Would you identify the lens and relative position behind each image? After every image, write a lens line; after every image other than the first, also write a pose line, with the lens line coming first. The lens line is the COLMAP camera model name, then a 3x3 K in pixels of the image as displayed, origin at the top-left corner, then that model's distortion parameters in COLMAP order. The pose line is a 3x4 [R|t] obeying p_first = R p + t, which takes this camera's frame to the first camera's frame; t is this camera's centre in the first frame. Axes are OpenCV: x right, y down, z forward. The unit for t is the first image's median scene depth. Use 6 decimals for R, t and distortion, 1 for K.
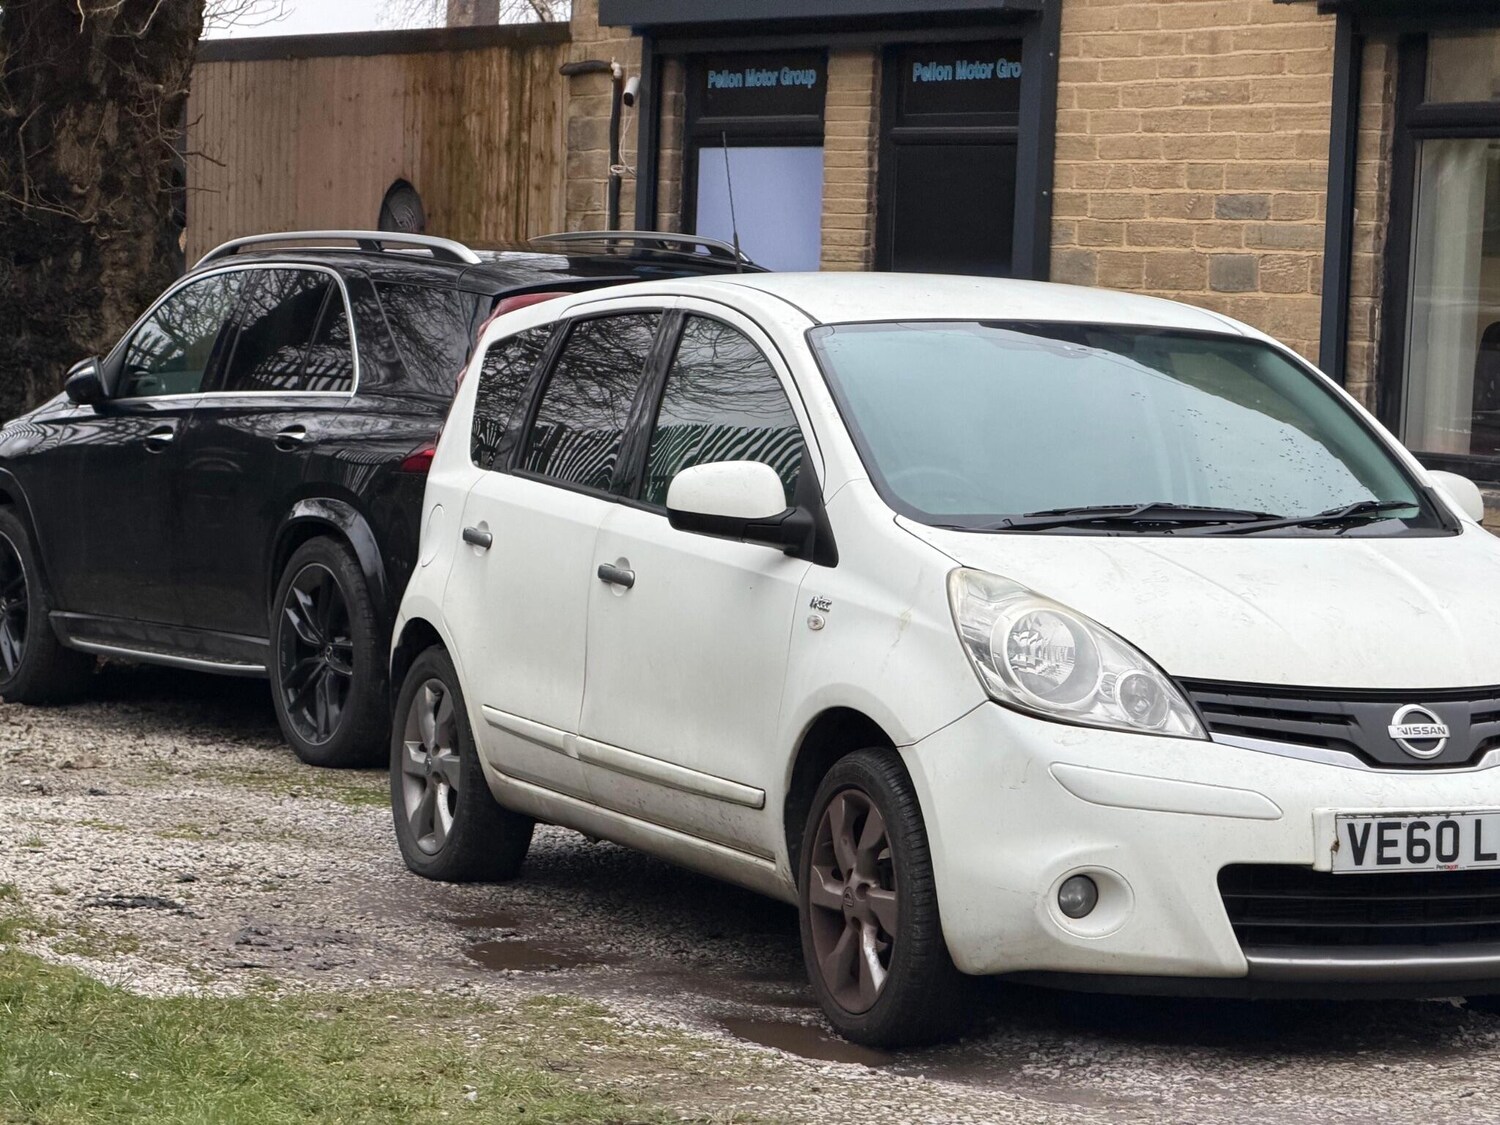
lens RADIAL K [[4302.3, 0, 765.1], [0, 4302.3, 573.3], [0, 0, 1]] dist [0.292240, -0.108939]
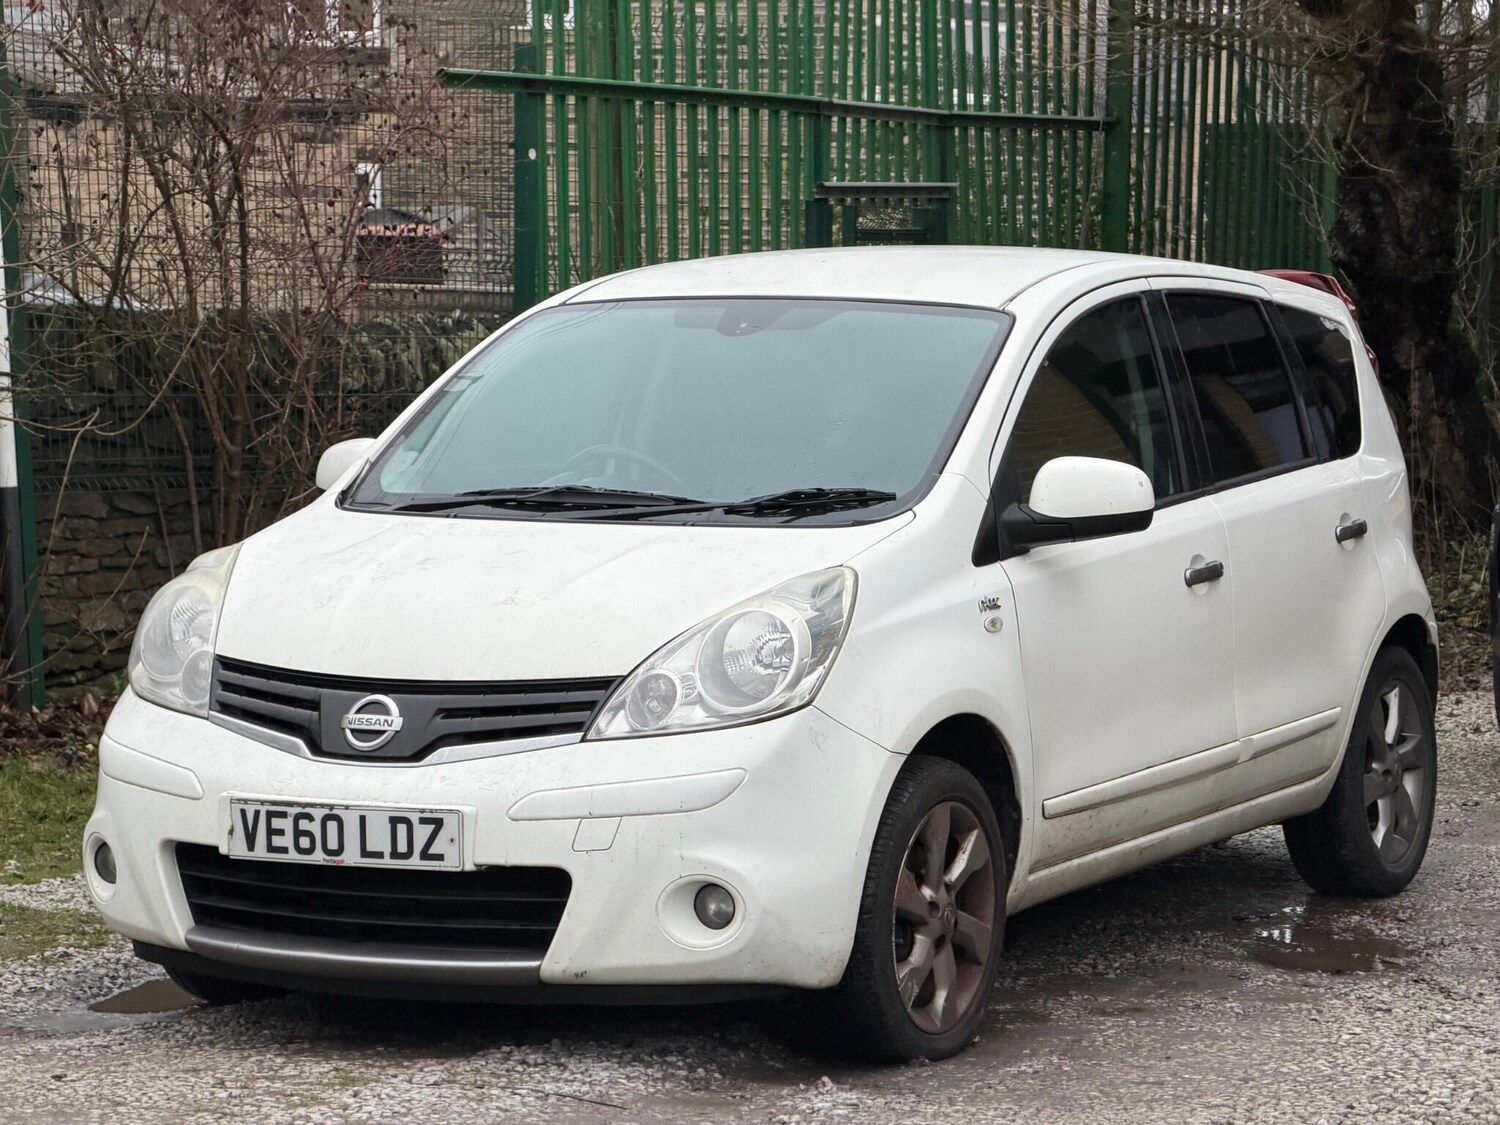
lens RADIAL K [[4294.5, 0, 731.2], [0, 4294.5, 535.6], [0, 0, 1]] dist [0.299720, -0.715795]
pose [[0.642405, 0.026357, -0.765912, 0.956568], [-0.025831, 0.999585, 0.012733, -0.020188], [0.765930, 0.011604, 0.642819, 0.444454]]
